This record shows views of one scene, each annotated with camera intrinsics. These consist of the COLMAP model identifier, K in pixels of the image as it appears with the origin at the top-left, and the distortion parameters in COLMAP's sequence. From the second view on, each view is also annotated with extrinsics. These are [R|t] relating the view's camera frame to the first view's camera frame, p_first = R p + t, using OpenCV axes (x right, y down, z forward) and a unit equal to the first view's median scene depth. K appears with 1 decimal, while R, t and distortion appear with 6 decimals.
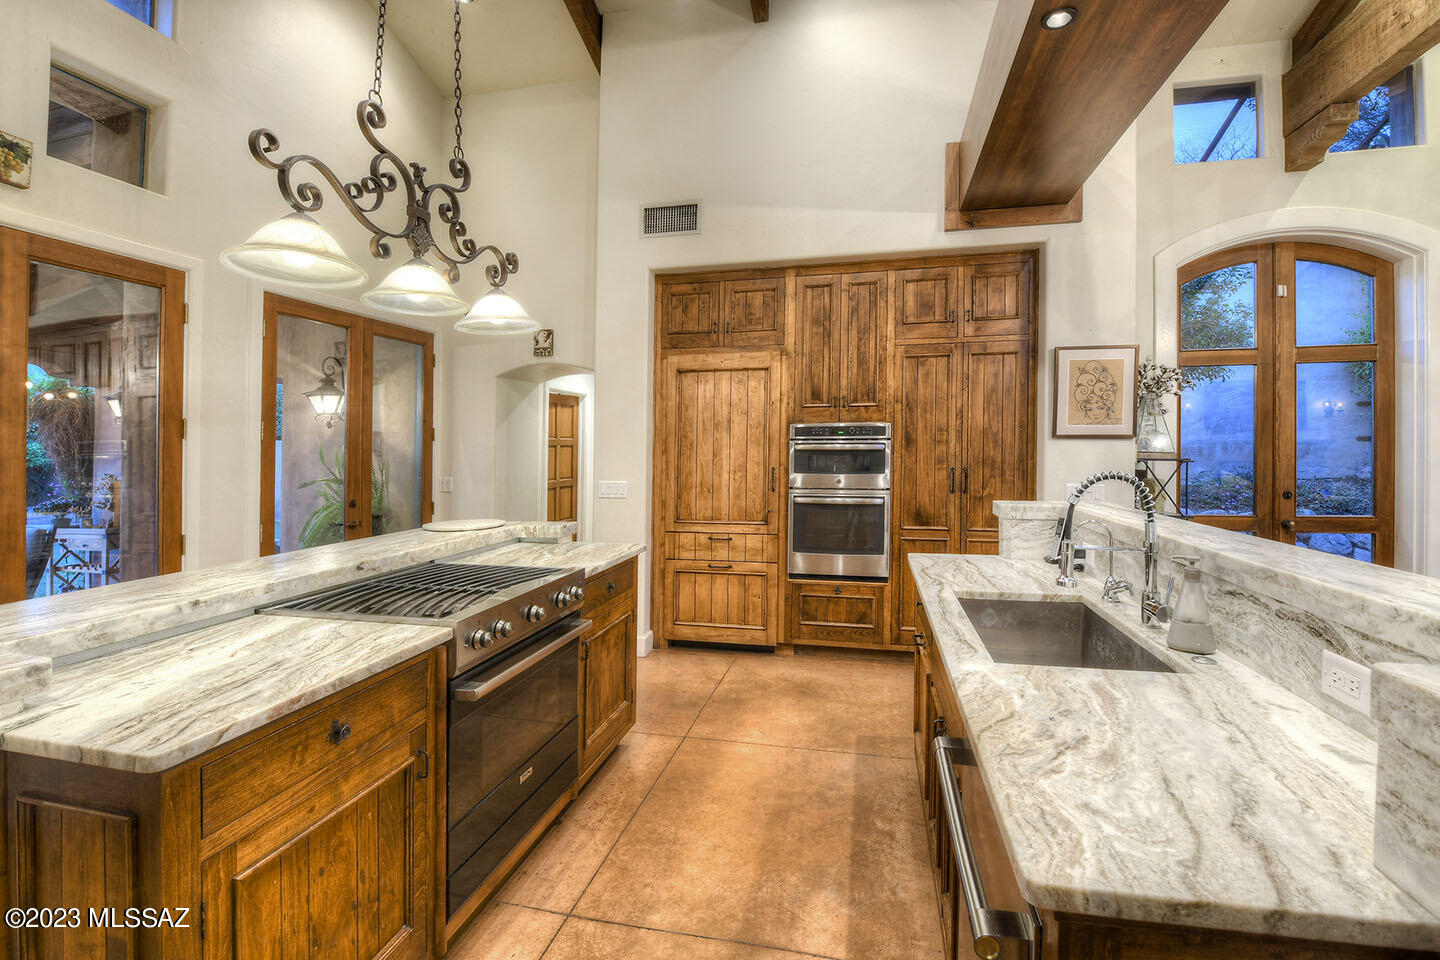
lens RADIAL K [[629.1, 0, 715.2], [0, 629.1, 454.6], [0, 0, 1]] dist [-0.015463, -0.002393]
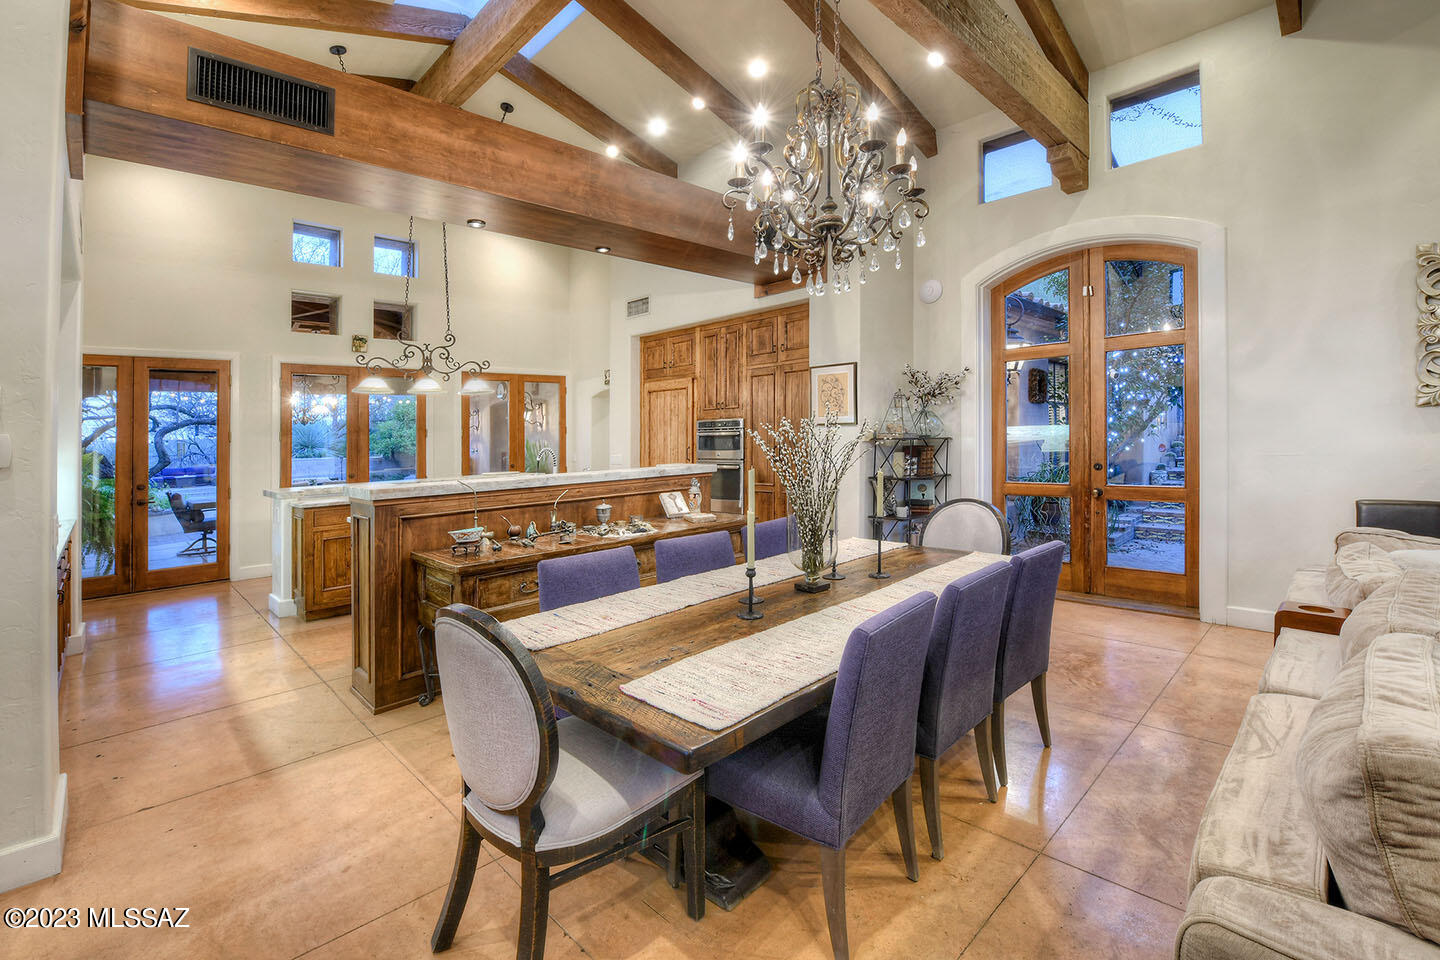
lens RADIAL K [[635.5, 0, 777.7], [0, 635.5, 412.0], [0, 0, 1]] dist [-0.015002, -0.001320]
pose [[0.874310, -0.035008, -0.484104, 1.166371], [0.017833, 0.999039, -0.040039, 0.000178], [0.485040, 0.026374, 0.874094, -0.380537]]
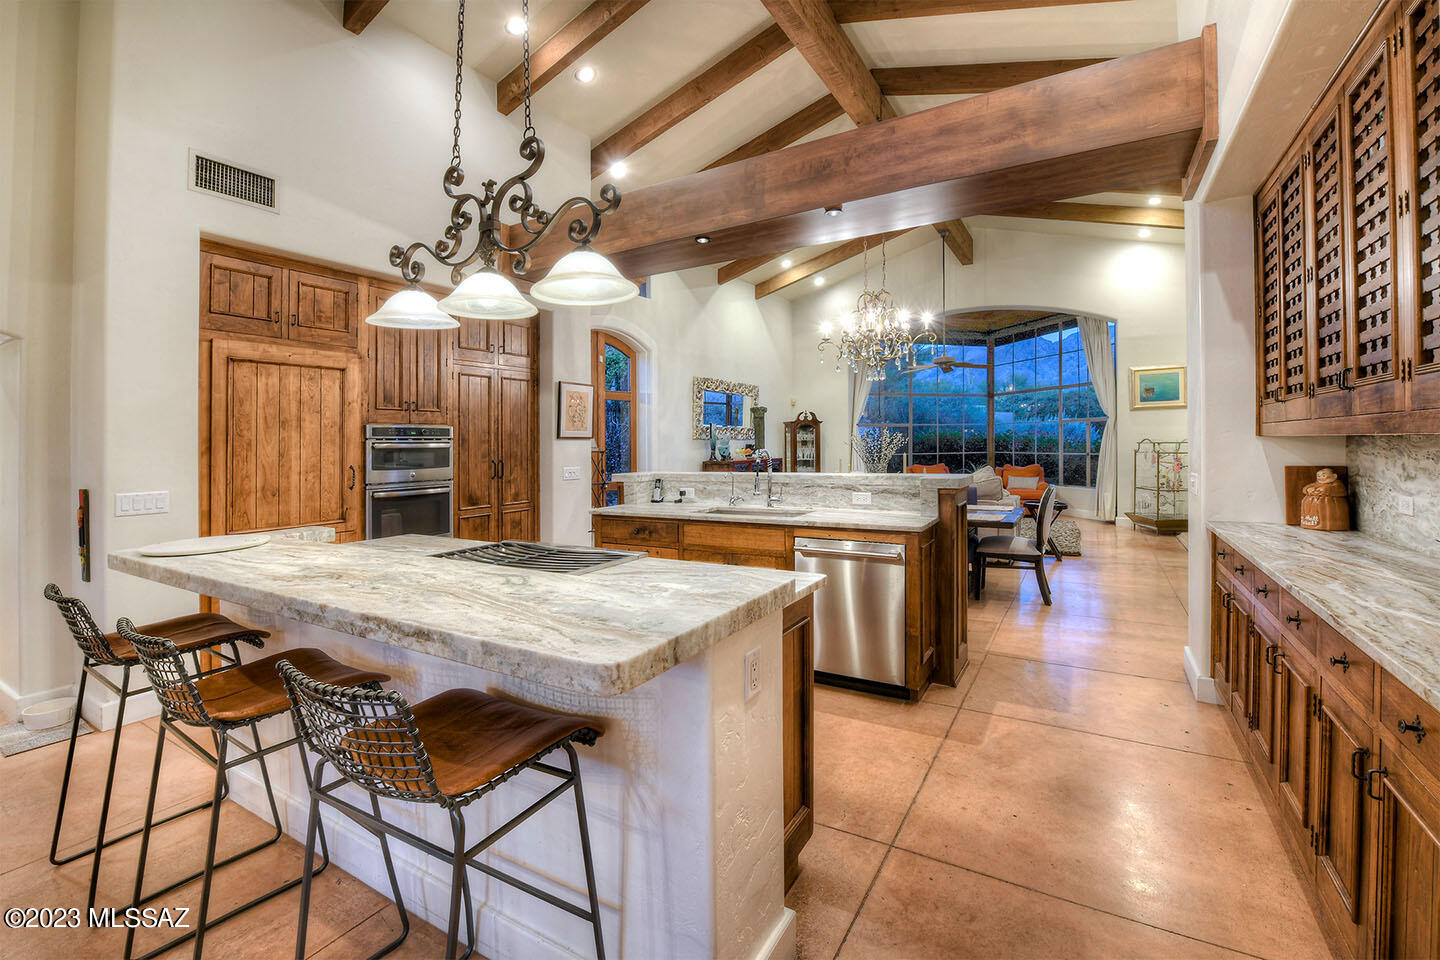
lens RADIAL K [[602.2, 0, 674.5], [0, 602.2, 464.4], [0, 0, 1]] dist [-0.011346, -0.000305]
pose [[0.377469, -0.030038, 0.925535, -0.650150], [0.023933, 0.999456, 0.022676, 0.008635], [-0.925713, 0.013591, 0.377982, 0.144838]]
